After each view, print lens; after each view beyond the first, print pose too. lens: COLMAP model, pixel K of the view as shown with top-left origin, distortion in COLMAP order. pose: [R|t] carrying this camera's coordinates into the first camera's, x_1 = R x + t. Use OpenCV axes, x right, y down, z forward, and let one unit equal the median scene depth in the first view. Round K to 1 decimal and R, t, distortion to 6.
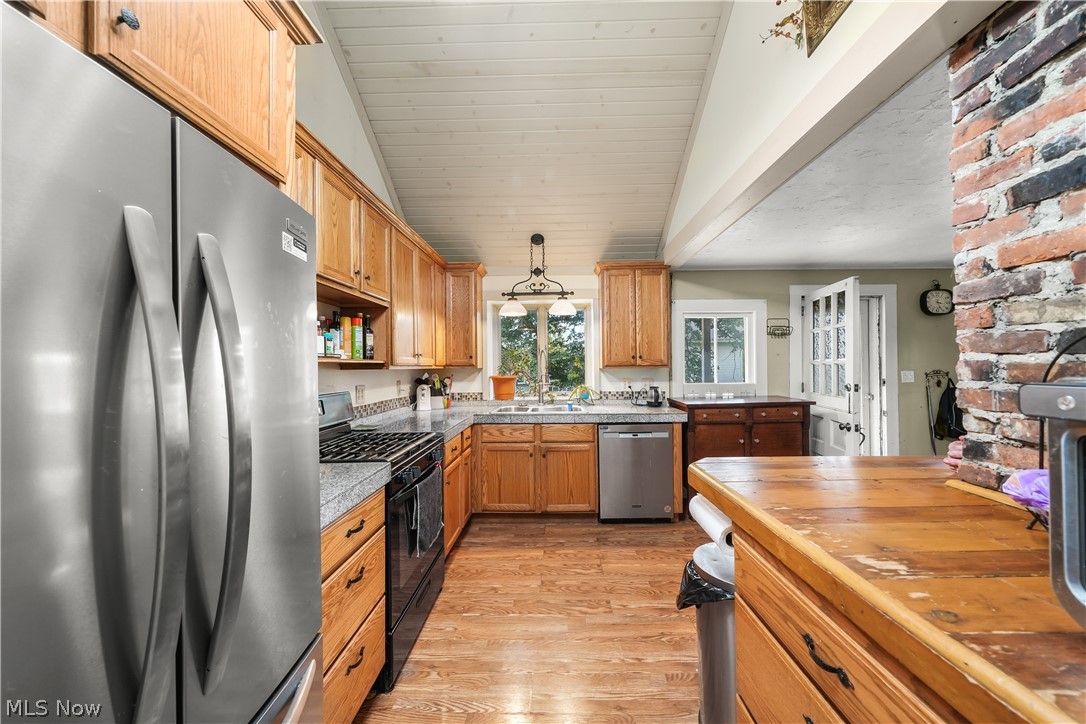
lens RADIAL K [[381.8, 0, 540.7], [0, 381.8, 356.4], [0, 0, 1]] dist [0.000490, -0.000003]
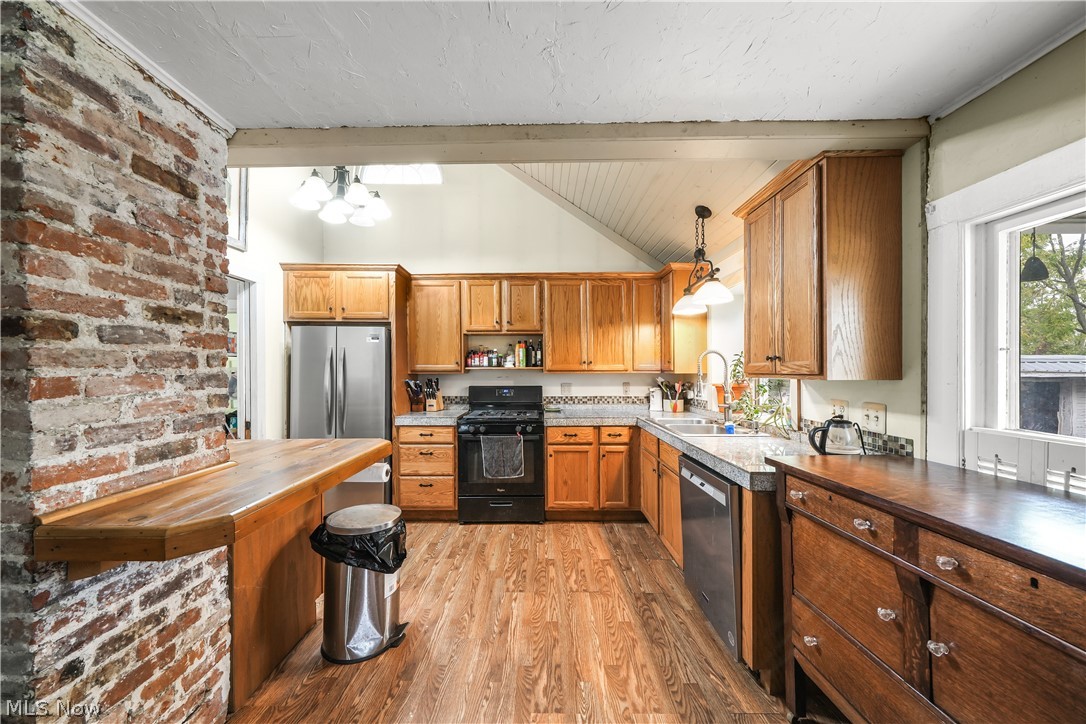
lens RADIAL K [[366.6, 0, 539.5], [0, 366.6, 368.0], [0, 0, 1]] dist [0.000853, 0.000051]
pose [[0.026710, 0.002909, -0.999639, 0.780008], [0.026721, 0.999636, 0.003623, 0.004973], [0.999286, -0.026808, 0.026623, 0.666682]]
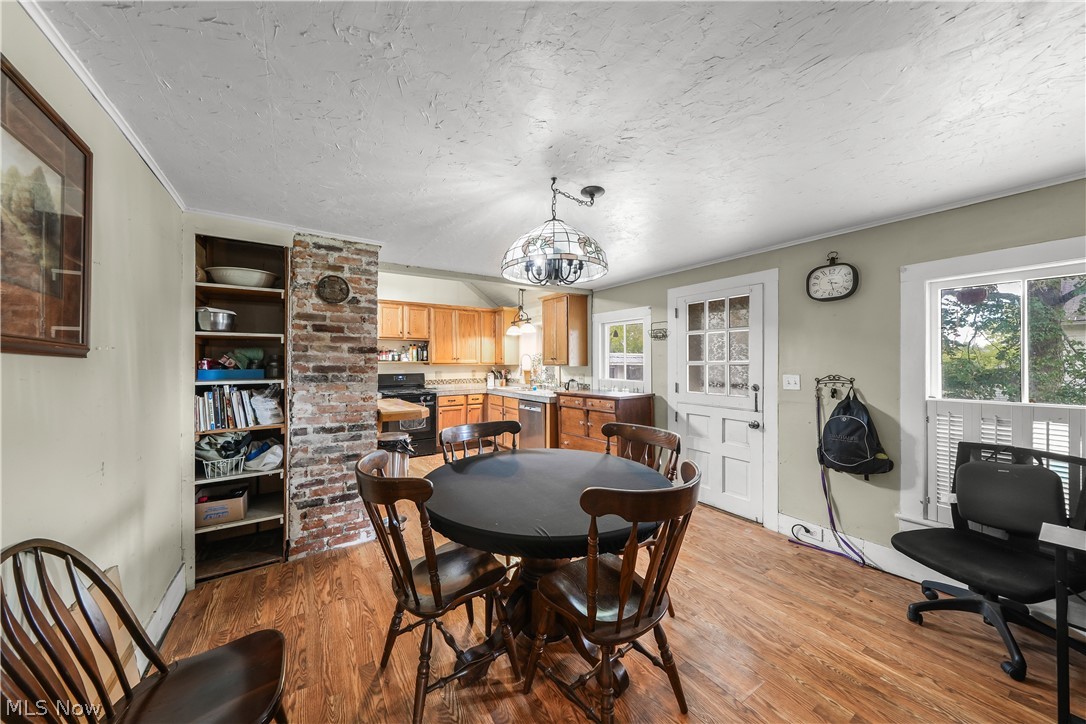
lens RADIAL K [[355.3, 0, 535.8], [0, 355.3, 357.4], [0, 0, 1]] dist [0.000530, -0.000004]
pose [[0.576772, -0.004710, -0.816892, 1.363257], [0.018647, 0.999799, 0.007400, -0.014667], [0.816692, -0.019501, 0.576744, 0.154077]]
